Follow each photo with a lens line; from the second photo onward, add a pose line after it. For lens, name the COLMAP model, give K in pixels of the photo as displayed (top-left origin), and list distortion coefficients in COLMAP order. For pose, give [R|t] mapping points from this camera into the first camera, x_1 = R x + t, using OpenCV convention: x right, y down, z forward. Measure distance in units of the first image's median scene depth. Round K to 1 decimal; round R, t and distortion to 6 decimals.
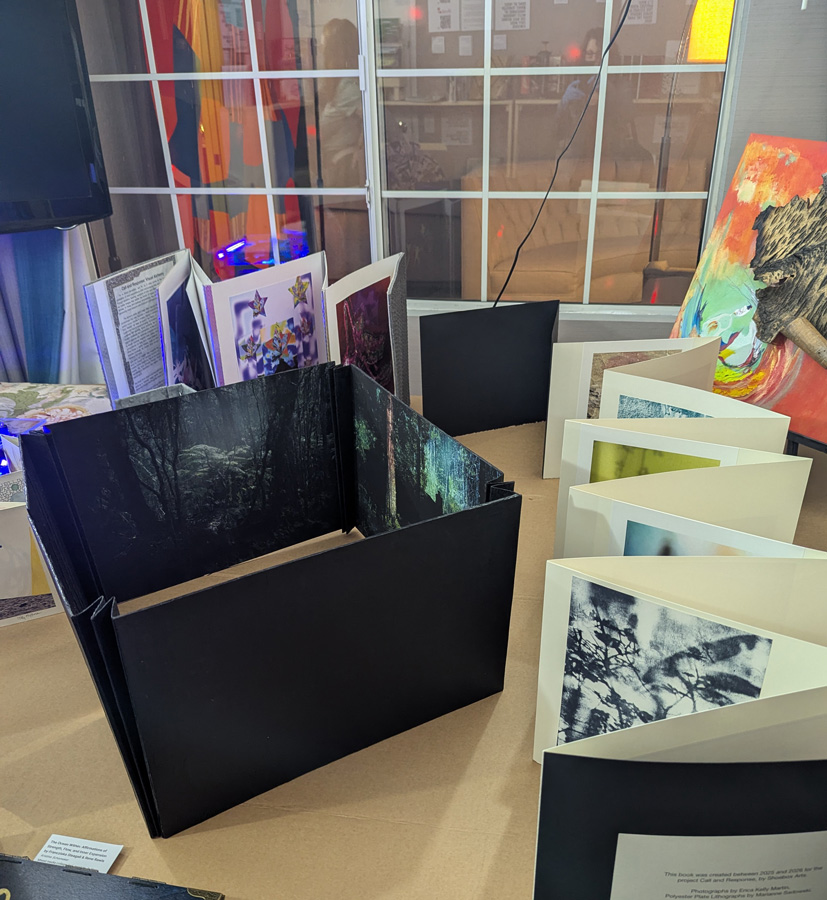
lens RADIAL K [[800.2, 0, 413.8], [0, 800.2, 540.1], [0, 0, 1]] dist [0.061587, -0.068361]
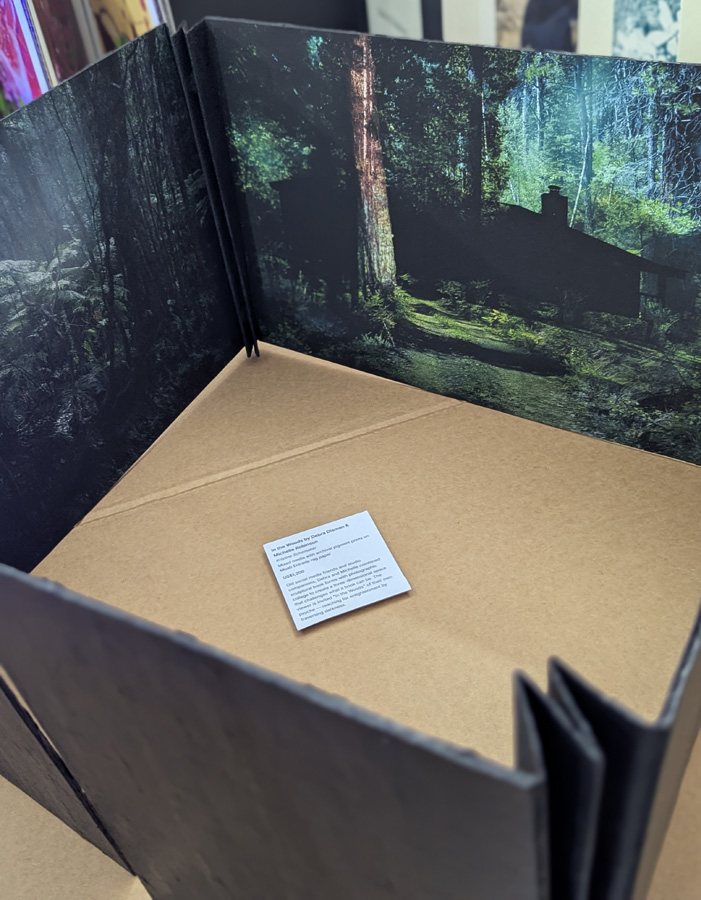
lens RADIAL K [[1014.9, 0, 330.6], [0, 1014.9, 447.2], [0, 0, 1]] dist [0.015787, 0.037983]
pose [[0.876446, -0.368897, 0.309448, -0.260438], [0.332549, 0.928533, 0.165040, -0.044864], [-0.348215, -0.041742, 0.936485, 0.325110]]
